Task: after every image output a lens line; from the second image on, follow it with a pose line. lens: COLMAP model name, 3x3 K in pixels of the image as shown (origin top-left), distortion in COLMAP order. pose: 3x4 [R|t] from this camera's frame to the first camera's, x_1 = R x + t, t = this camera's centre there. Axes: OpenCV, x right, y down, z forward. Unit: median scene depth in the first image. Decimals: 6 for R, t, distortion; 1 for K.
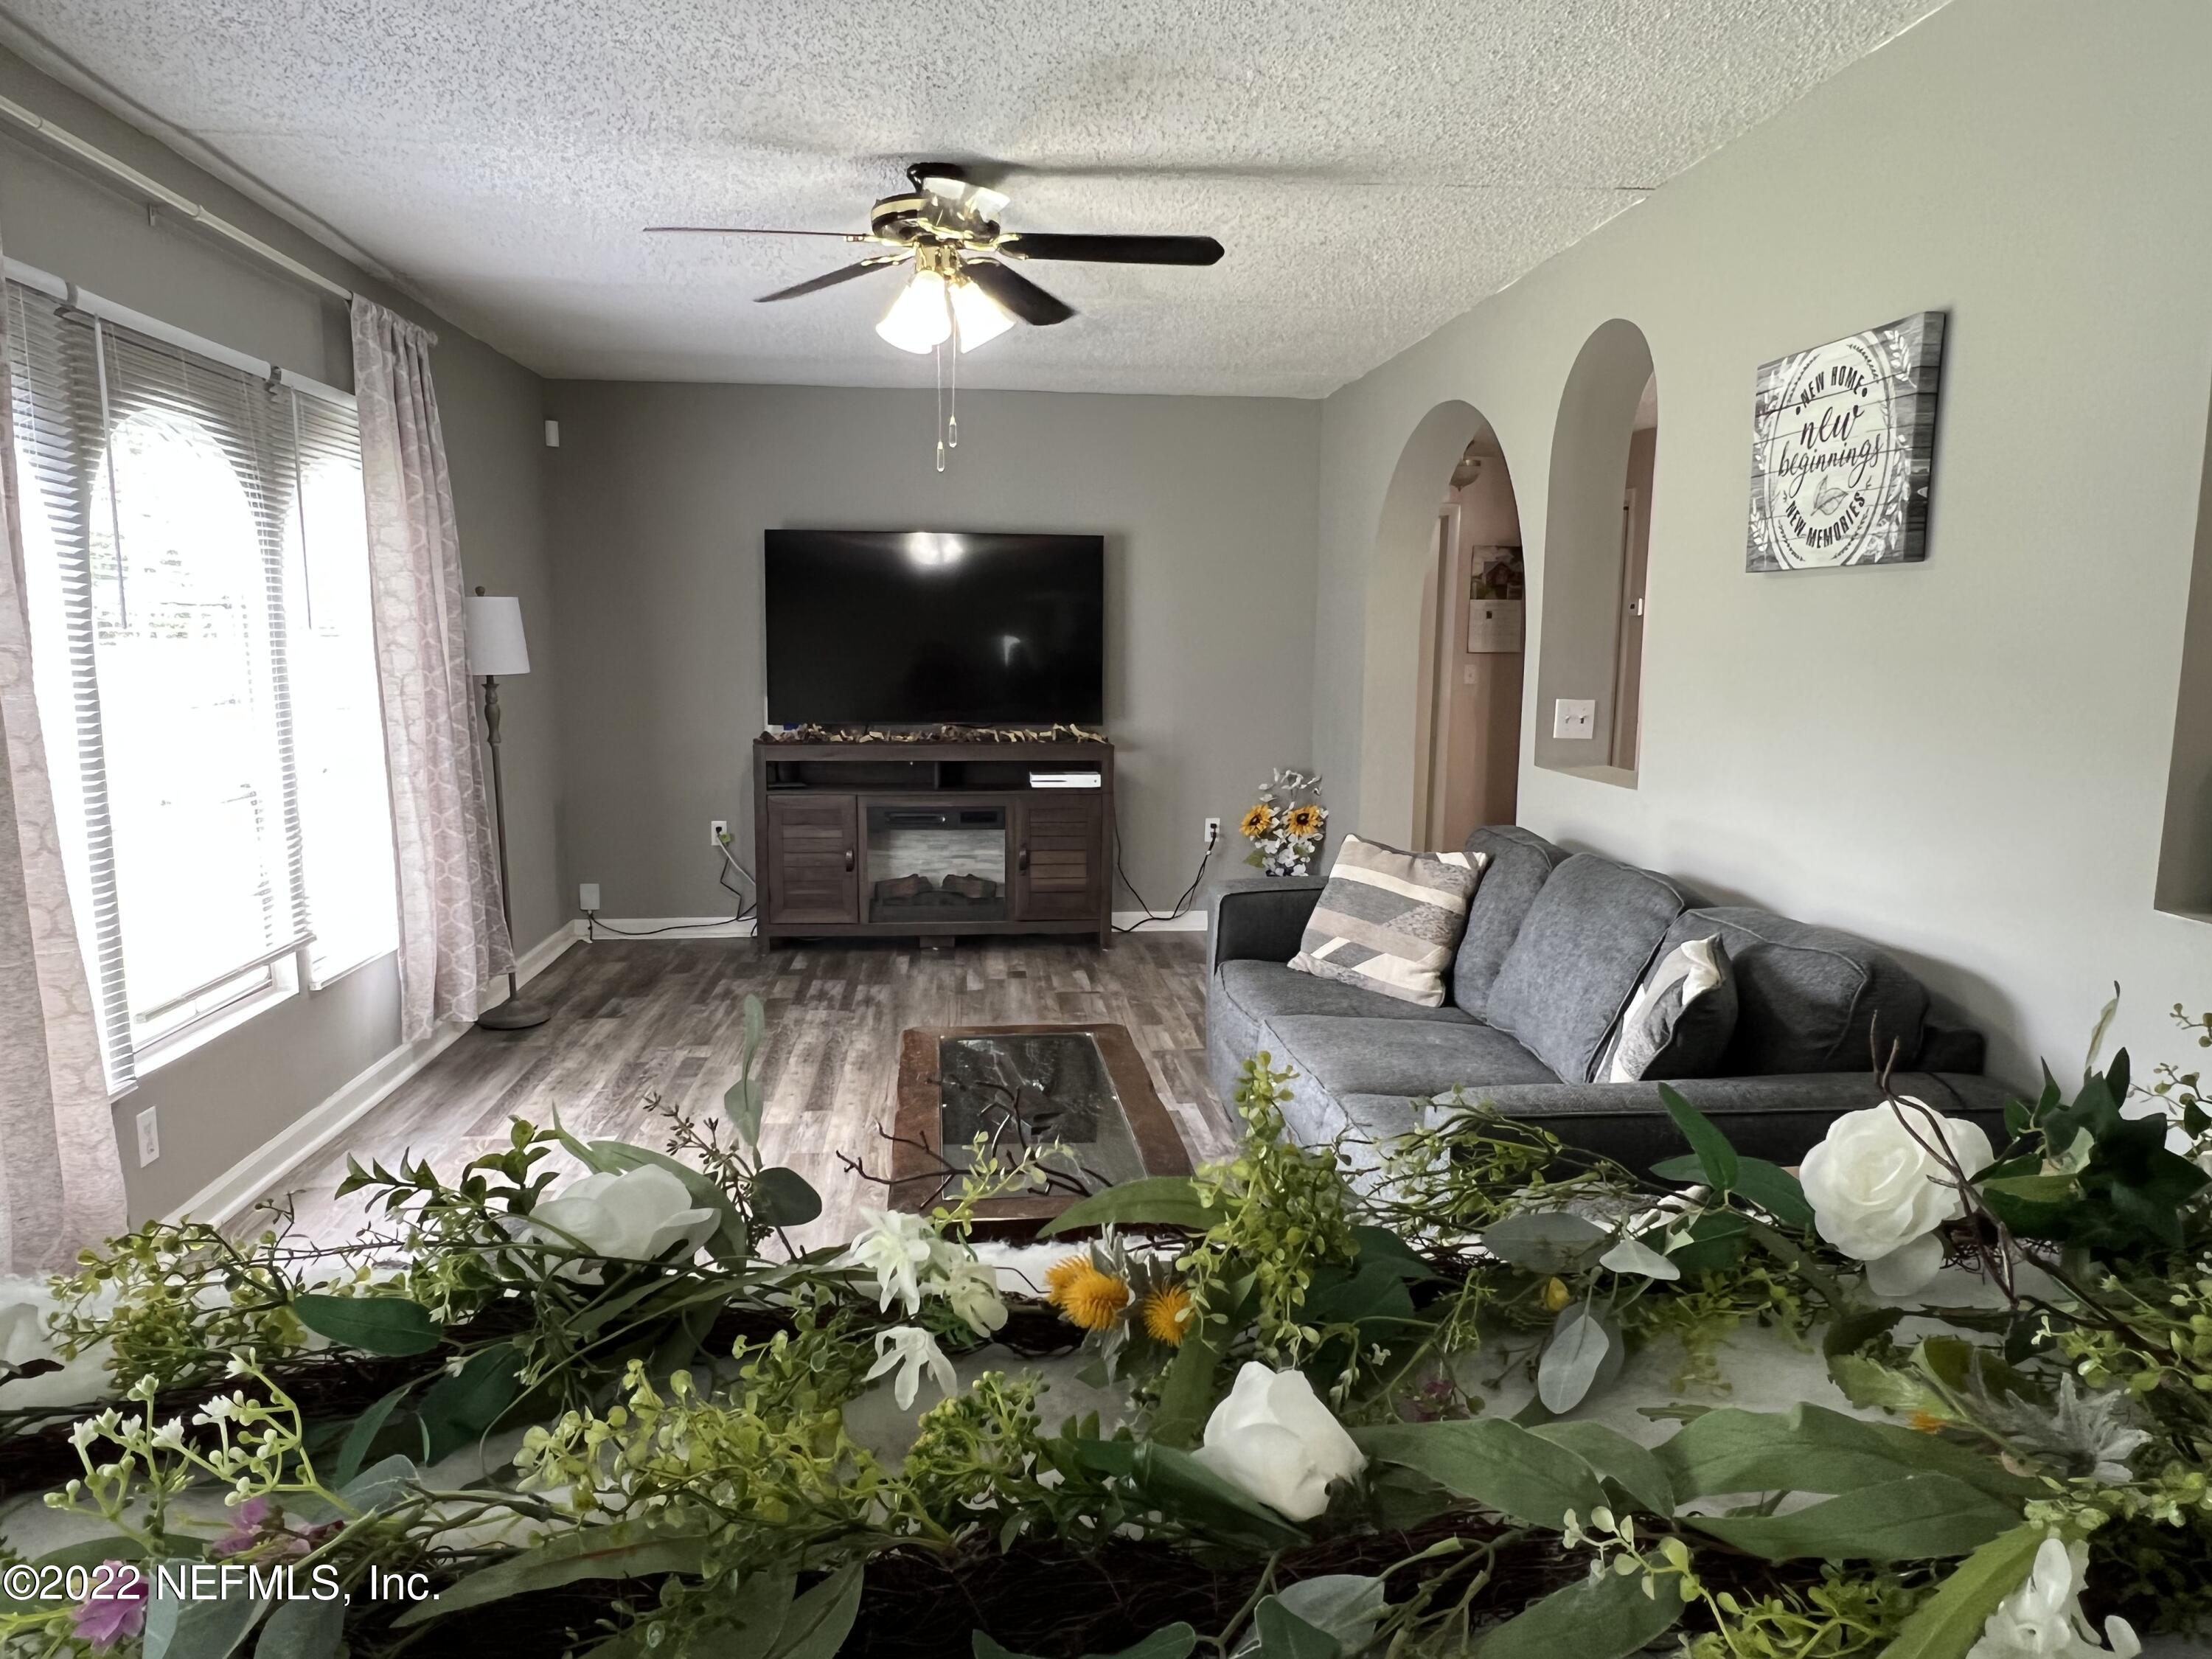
lens RADIAL K [[1424.3, 0, 1103.8], [0, 1424.3, 842.8], [0, 0, 1]] dist [-0.004091, 0.000098]
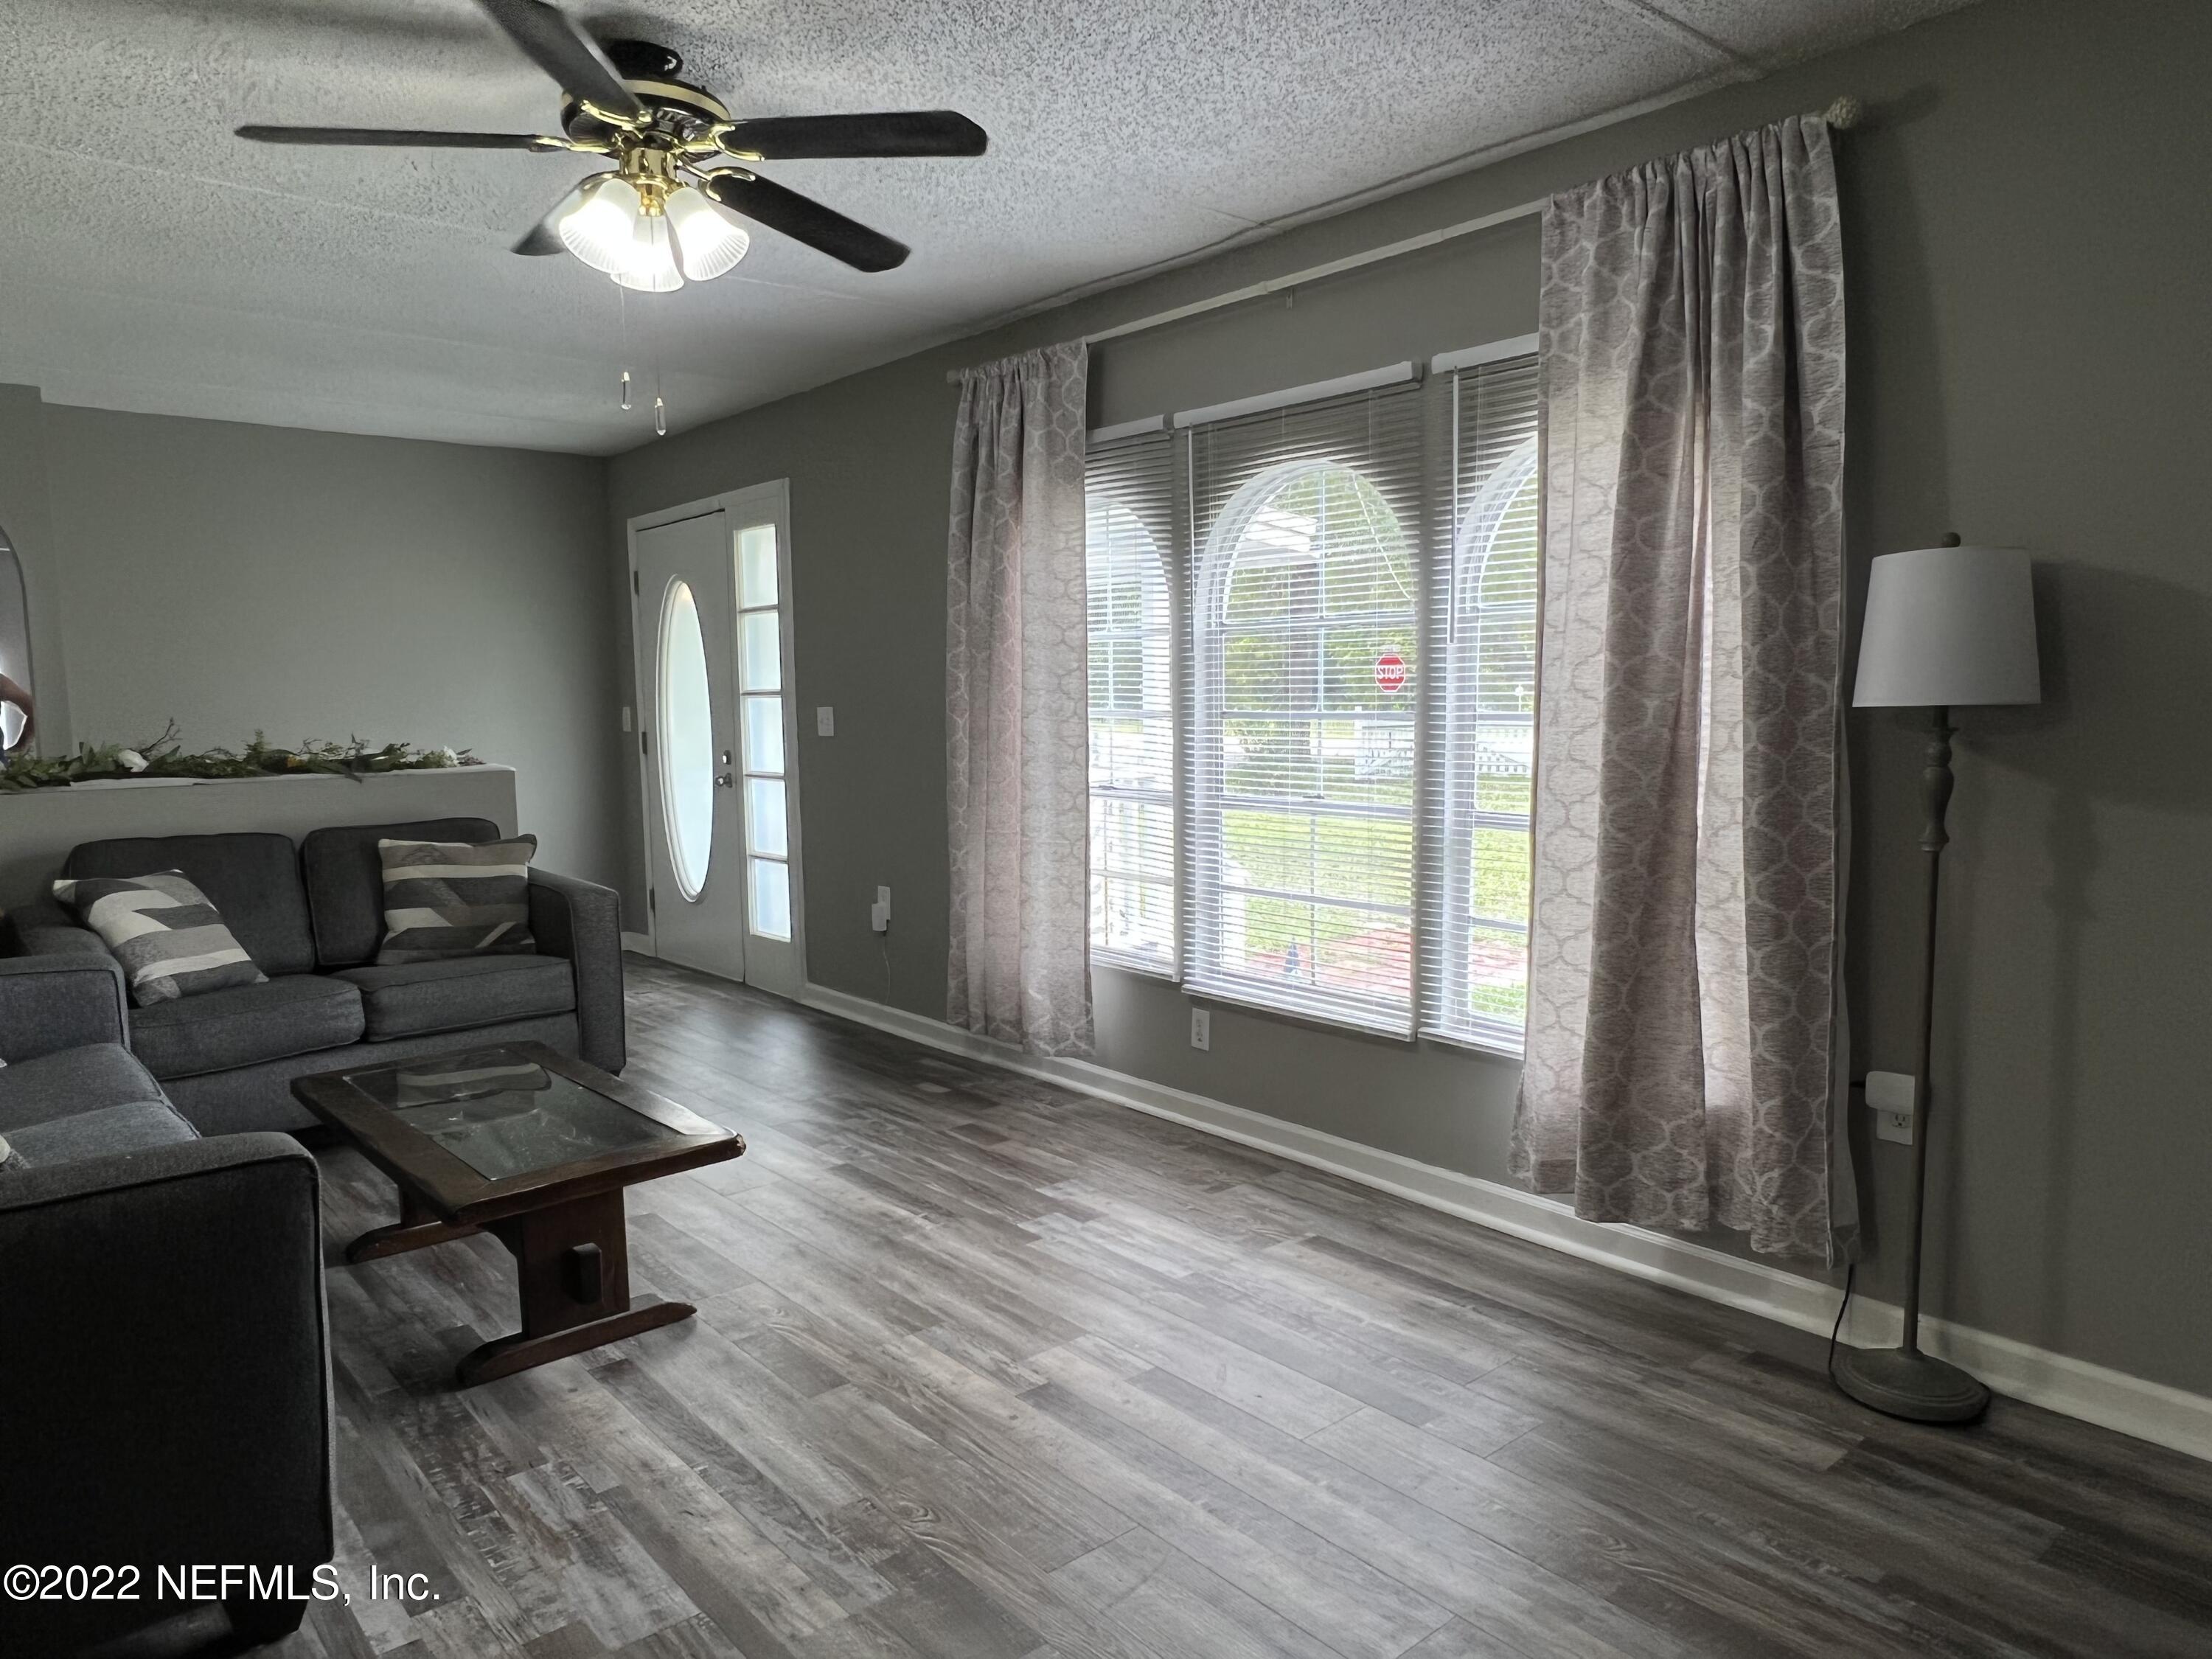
lens RADIAL K [[1424.3, 0, 1103.8], [0, 1424.3, 842.8], [0, 0, 1]] dist [-0.004091, 0.000098]
pose [[-0.819120, 0.063493, -0.570098, 0.117870], [-0.076363, 0.972940, 0.218077, -0.176637], [0.568517, 0.222165, -0.792105, 1.327164]]
